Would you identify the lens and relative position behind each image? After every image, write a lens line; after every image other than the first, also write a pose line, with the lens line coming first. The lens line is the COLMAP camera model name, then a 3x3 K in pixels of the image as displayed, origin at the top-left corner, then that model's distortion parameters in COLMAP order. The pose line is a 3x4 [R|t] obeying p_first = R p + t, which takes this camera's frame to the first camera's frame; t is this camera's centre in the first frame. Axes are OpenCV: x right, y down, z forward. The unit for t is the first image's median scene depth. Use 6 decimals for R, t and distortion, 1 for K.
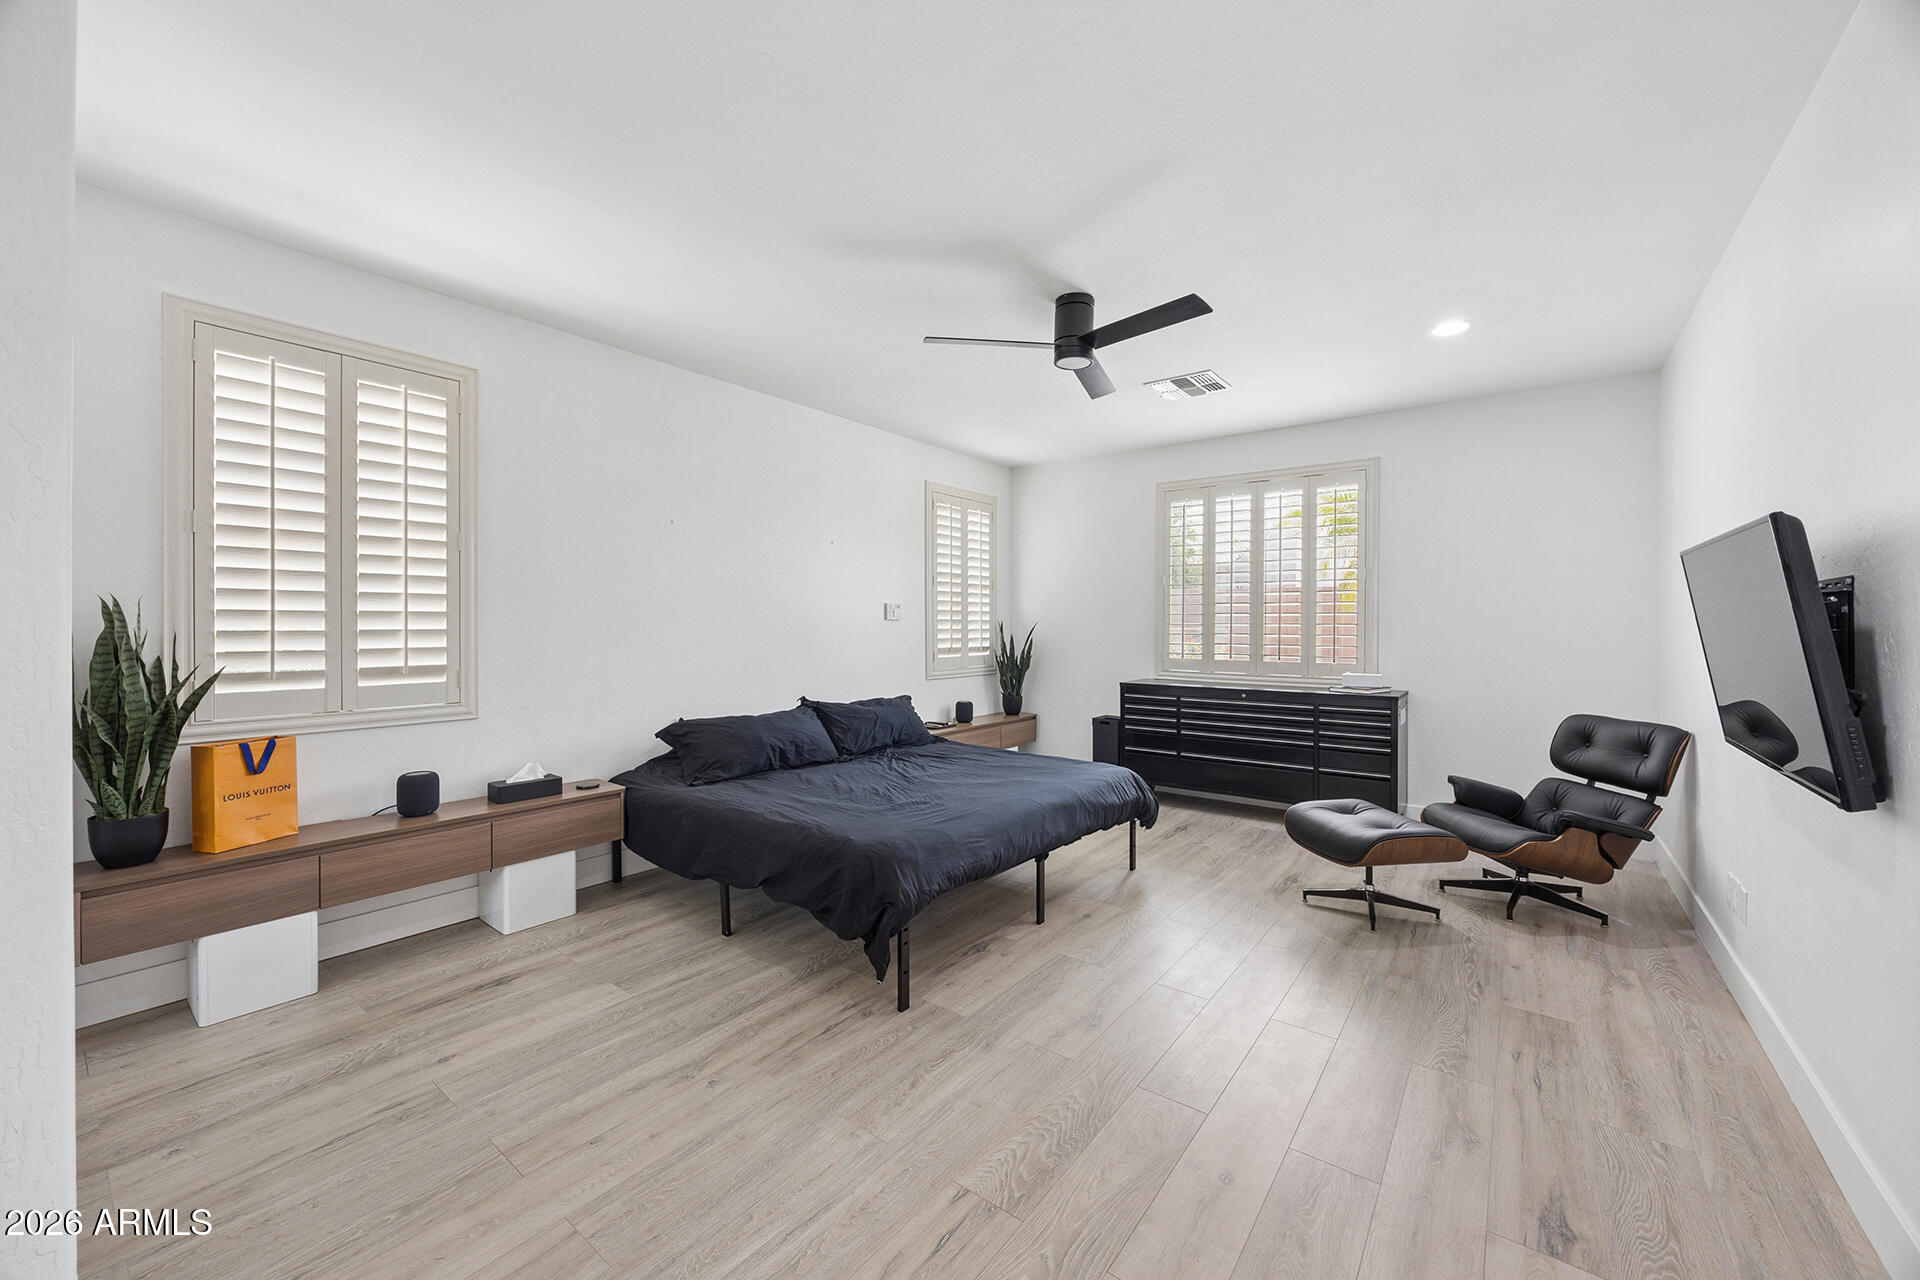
lens RADIAL K [[728.4, 0, 963.0], [0, 728.4, 633.8], [0, 0, 1]] dist [-0.000431, -0.000255]
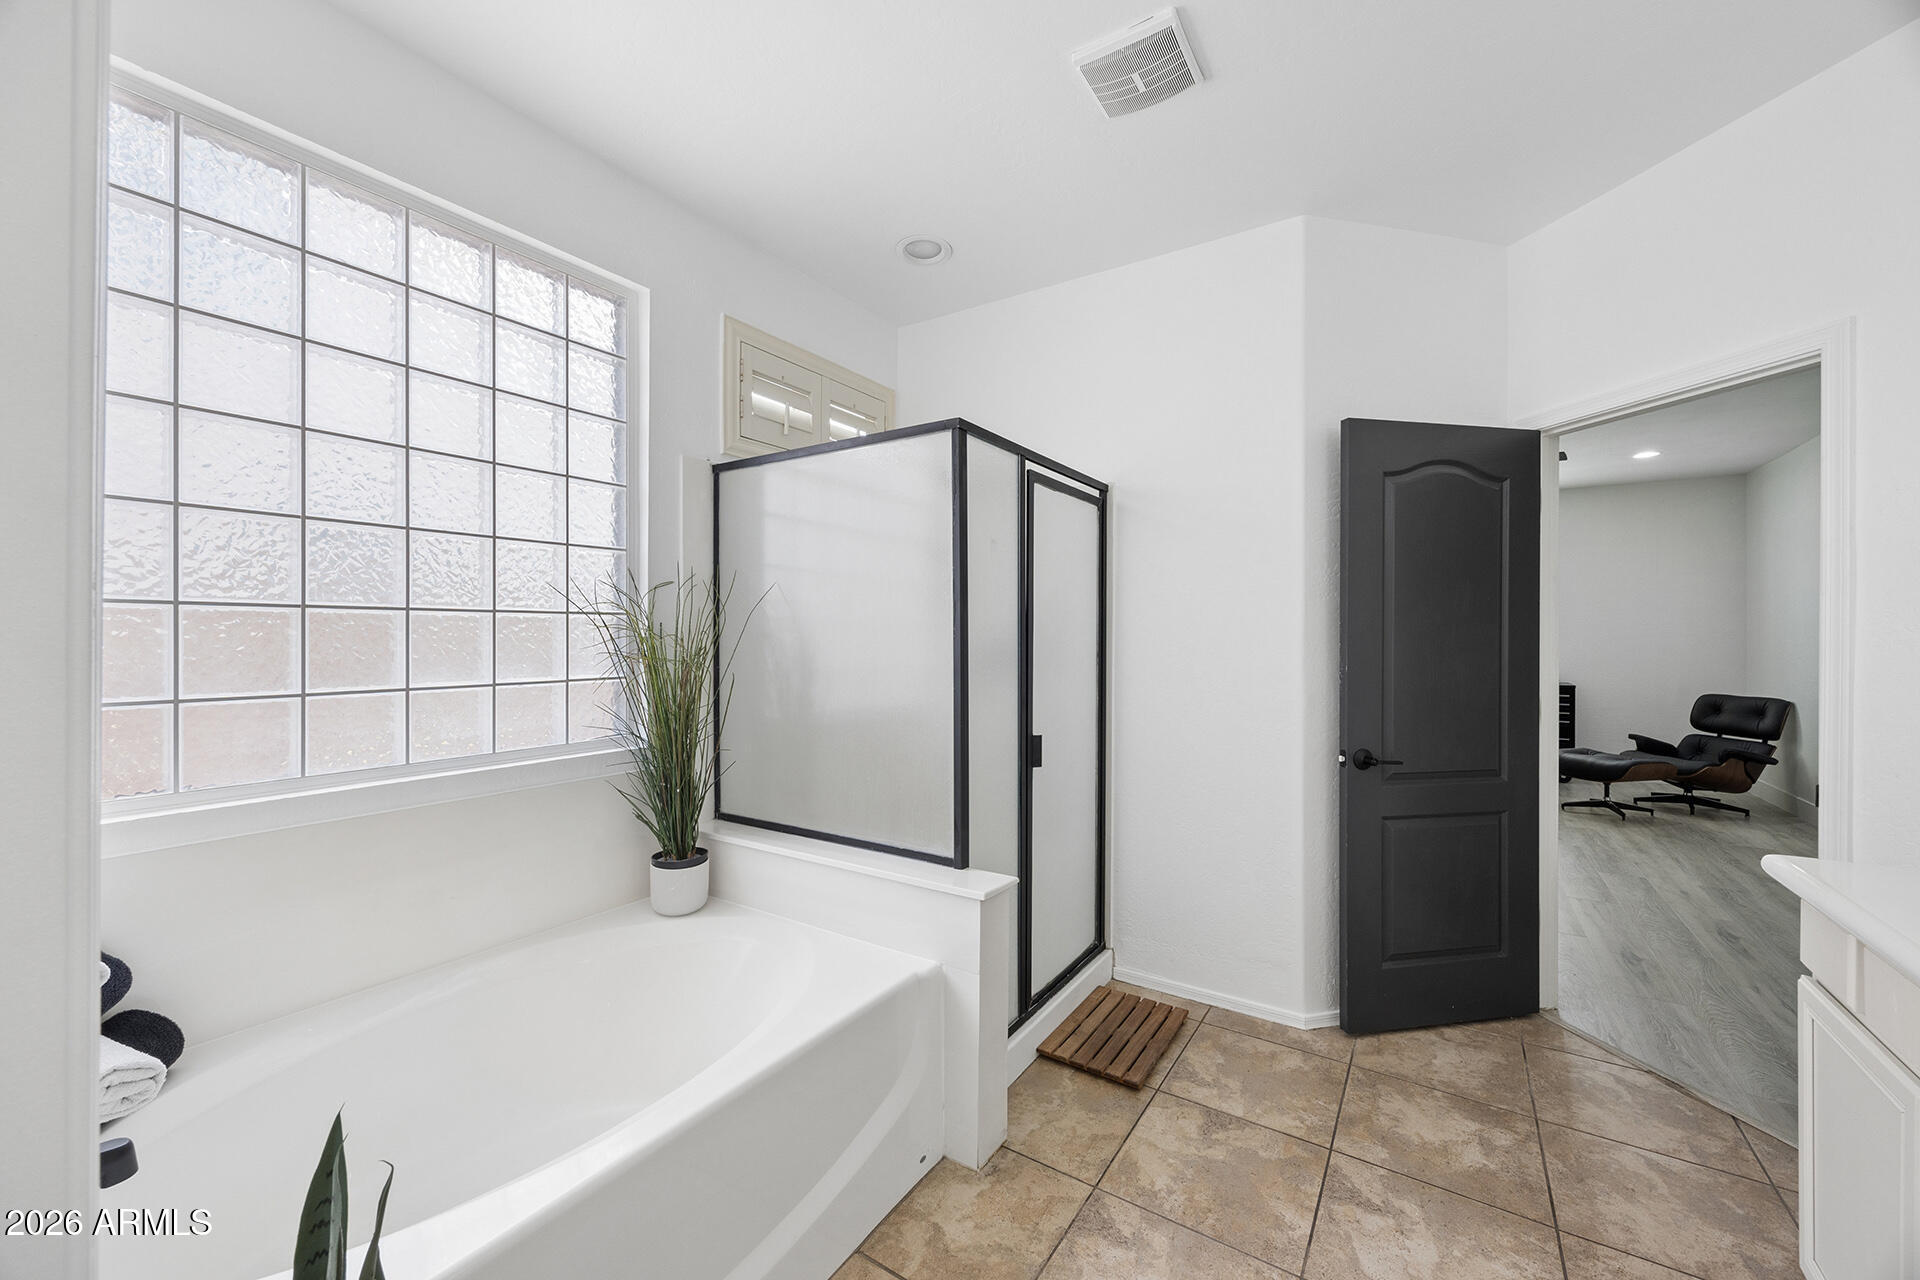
lens RADIAL K [[734.7, 0, 960.0], [0, 734.7, 640.0], [0, 0, 1]] dist [0.002312, 0.000255]
pose [[0.997143, 0.002656, 0.075496, -0.998834], [-0.002457, 0.999993, -0.002725, 0.001209], [-0.075503, 0.002532, 0.997142, -0.529279]]
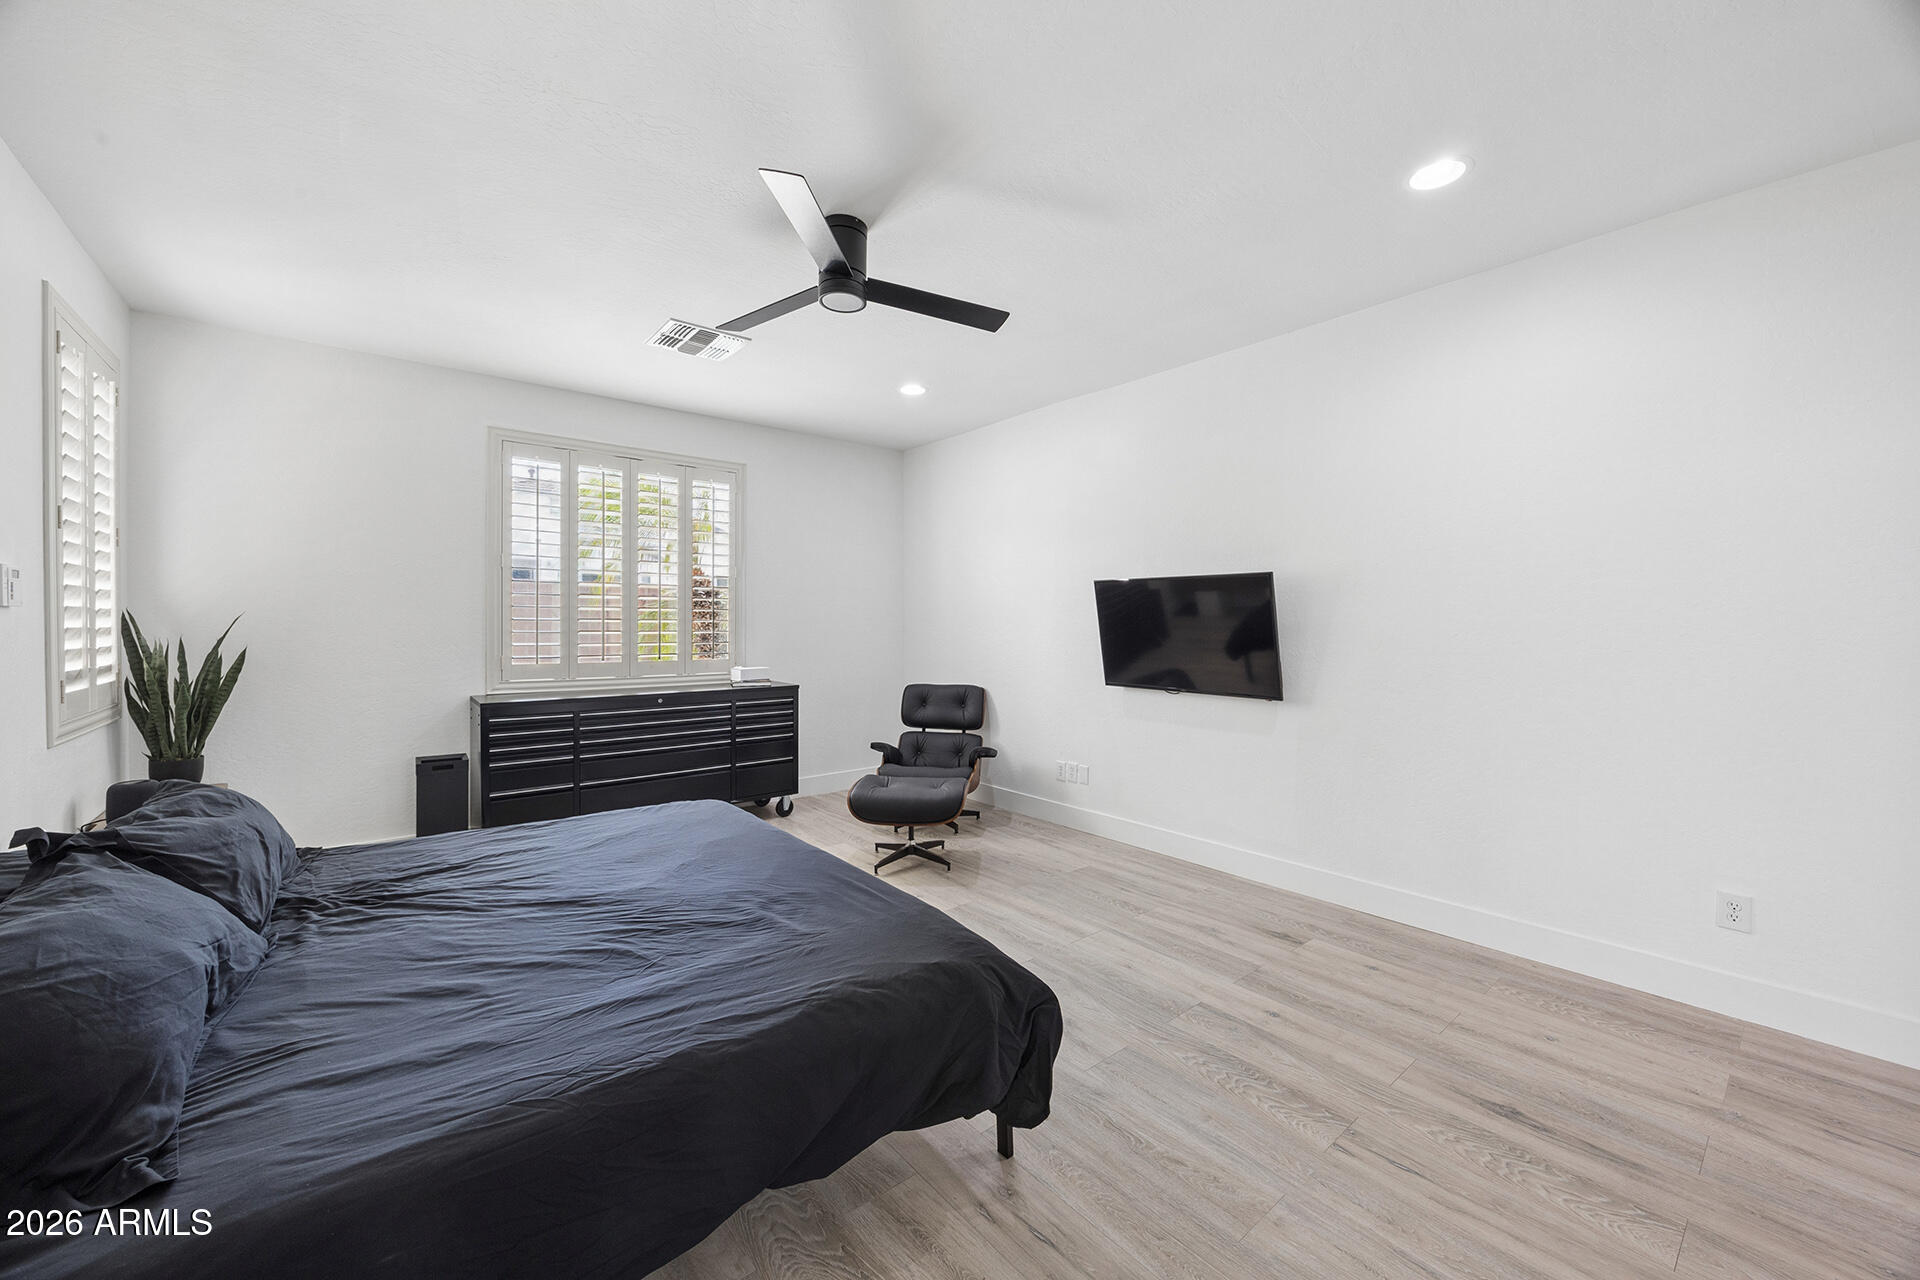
lens RADIAL K [[734.8, 0, 970.4], [0, 734.8, 622.4], [0, 0, 1]] dist [0.000643, -0.000173]
pose [[0.217909, 0.000405, 0.975969, -0.583858], [0.009149, 0.999955, -0.002458, -0.006245], [-0.975926, 0.009465, 0.217896, 0.635656]]
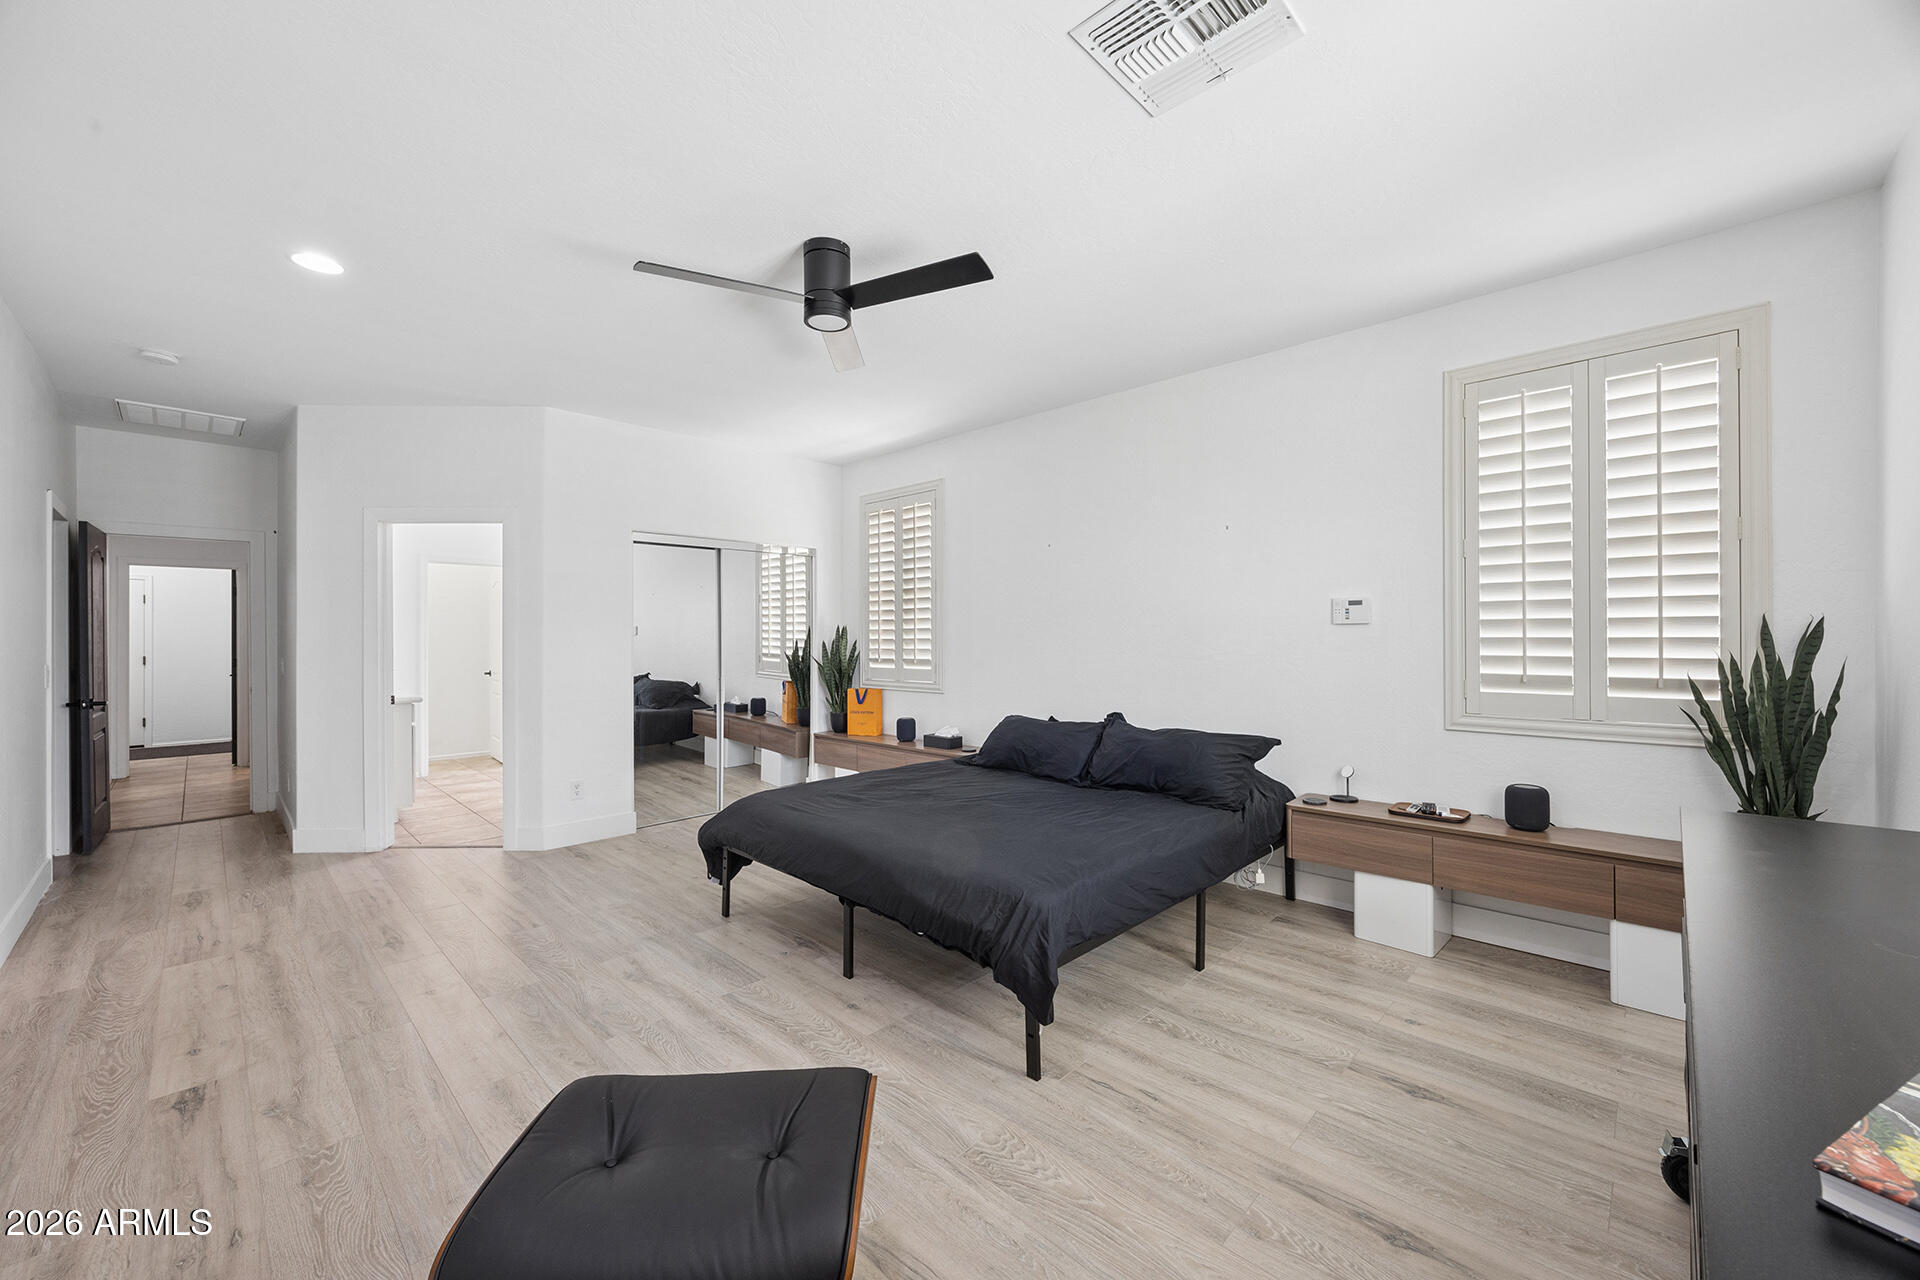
lens RADIAL K [[730.3, 0, 974.6], [0, 730.3, 638.4], [0, 0, 1]] dist [-0.009518, 0.000079]
pose [[-0.095764, 0.001206, -0.995403, 0.910205], [-0.004647, 0.999988, 0.001659, -0.010238], [0.995393, 0.004784, -0.095757, 1.168222]]
